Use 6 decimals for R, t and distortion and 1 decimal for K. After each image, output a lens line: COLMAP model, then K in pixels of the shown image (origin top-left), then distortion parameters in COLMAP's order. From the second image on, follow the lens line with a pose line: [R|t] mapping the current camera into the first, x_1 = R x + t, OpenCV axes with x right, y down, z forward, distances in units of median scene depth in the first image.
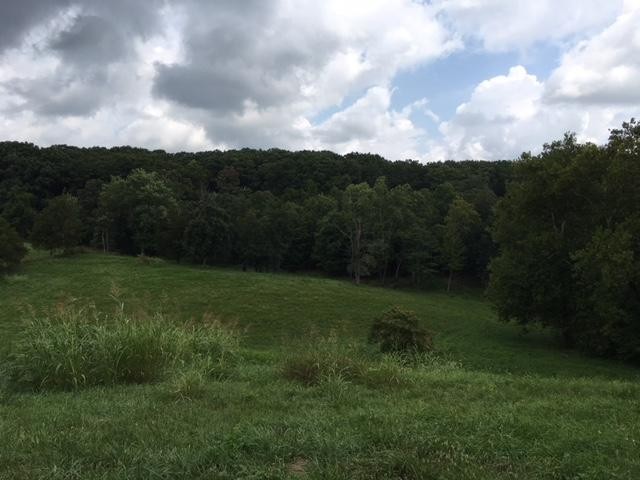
lens RADIAL K [[543.9, 0, 320.6], [0, 543.9, 243.4], [0, 0, 1]] dist [0.079050, -0.104116]
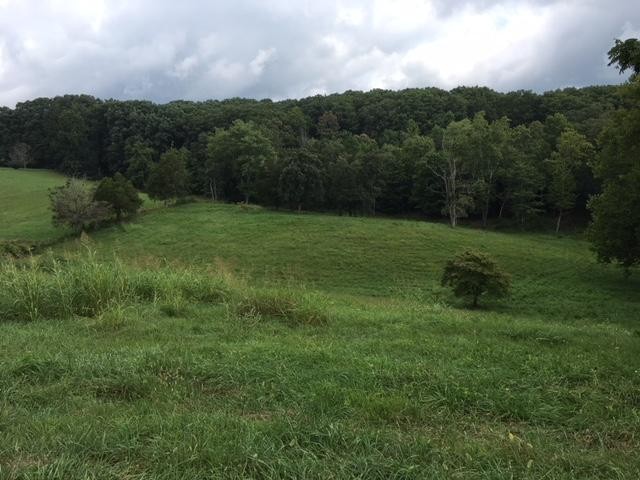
lens RADIAL K [[543.9, 0, 320.3], [0, 543.9, 238.1], [0, 0, 1]] dist [0.079050, -0.104116]
pose [[0.977332, -0.014889, -0.211186, 0.036878], [0.034662, 0.995317, 0.090235, -0.000413], [0.208854, -0.095510, 0.973272, -0.002133]]
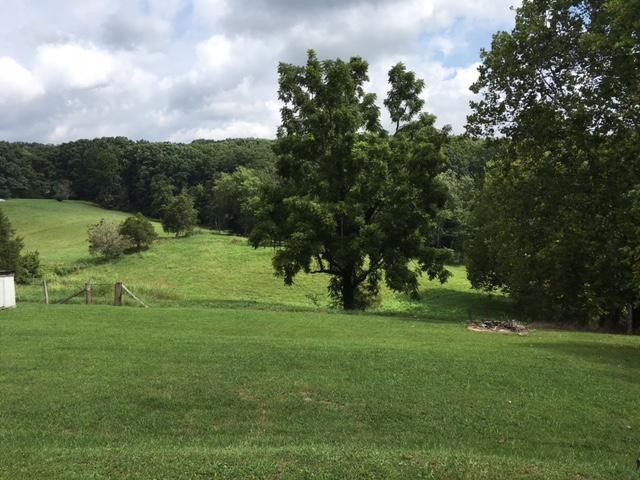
lens RADIAL K [[543.9, 0, 317.7], [0, 543.9, 232.1], [0, 0, 1]] dist [0.079050, -0.104116]
pose [[0.965015, -0.010434, -0.261989, 0.184323], [0.019912, 0.999239, 0.033550, -0.024723], [0.261439, -0.037593, 0.964488, -0.198692]]
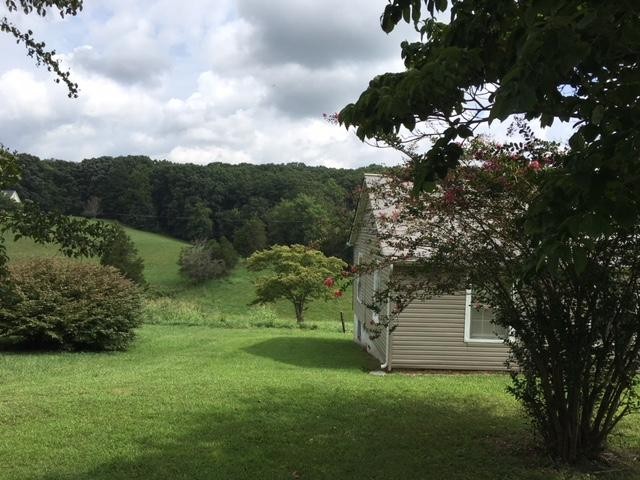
lens RADIAL K [[543.9, 0, 321.0], [0, 543.9, 234.6], [0, 0, 1]] dist [0.079050, -0.104116]
pose [[0.980950, 0.022860, -0.192910, -0.044655], [-0.026016, 0.999566, -0.013843, -0.027247], [0.192510, 0.018598, 0.981119, -0.237907]]
